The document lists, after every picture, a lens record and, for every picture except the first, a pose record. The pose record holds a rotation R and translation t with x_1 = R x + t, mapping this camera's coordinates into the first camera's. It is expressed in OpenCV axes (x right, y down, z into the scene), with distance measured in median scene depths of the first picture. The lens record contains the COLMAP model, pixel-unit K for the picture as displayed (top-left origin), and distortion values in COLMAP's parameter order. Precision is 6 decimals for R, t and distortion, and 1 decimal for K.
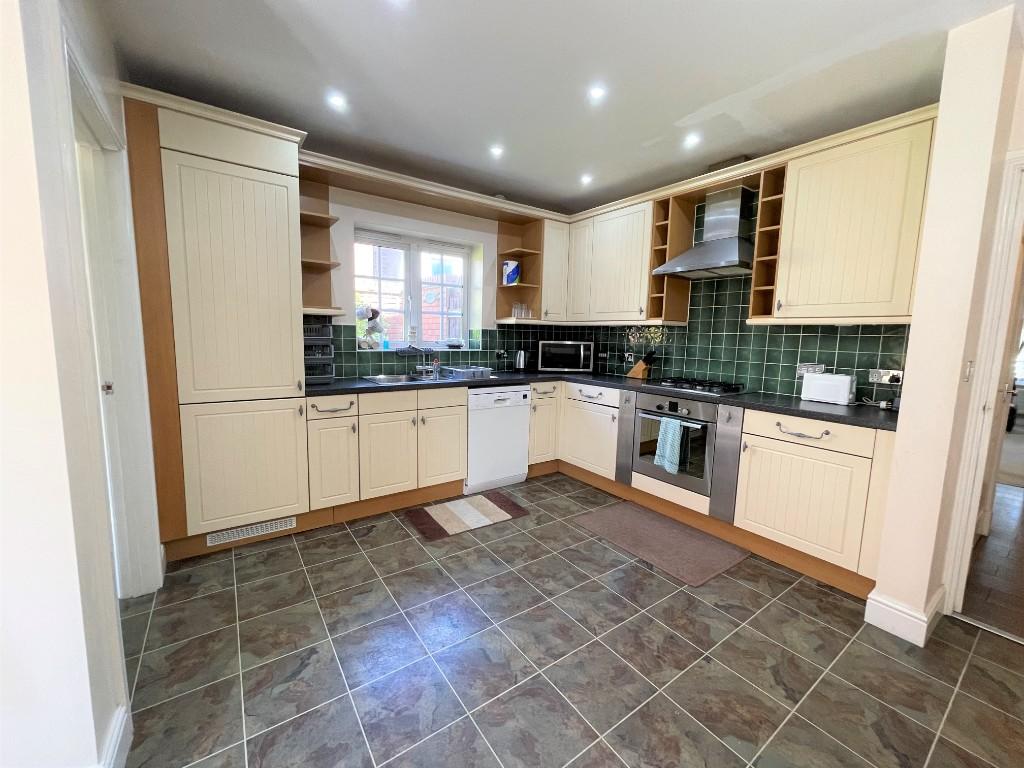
lens RADIAL K [[419.0, 0, 512.0], [0, 419.0, 384.0], [0, 0, 1]] dist [-0.002105, 0.000417]
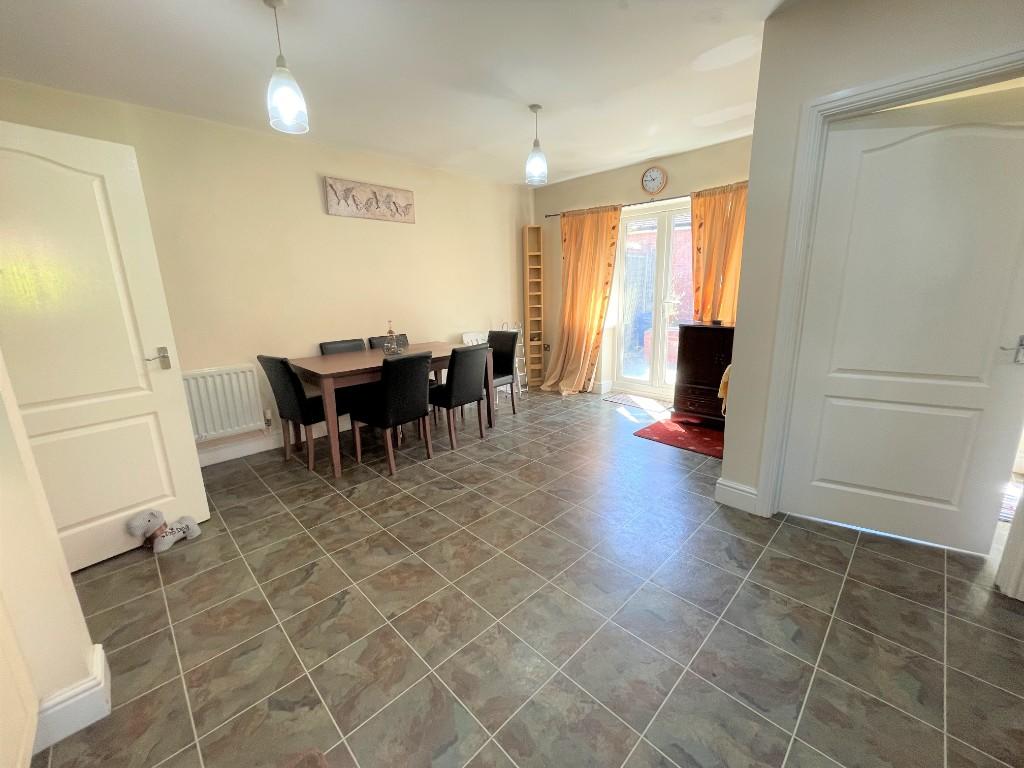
lens RADIAL K [[419.0, 0, 512.0], [0, 419.0, 384.0], [0, 0, 1]] dist [-0.002105, 0.000417]
pose [[-0.987682, 0.037469, -0.151922, 0.284148], [-0.015329, 0.943067, 0.332250, -0.197821], [0.155722, 0.330486, -0.930876, 1.644292]]
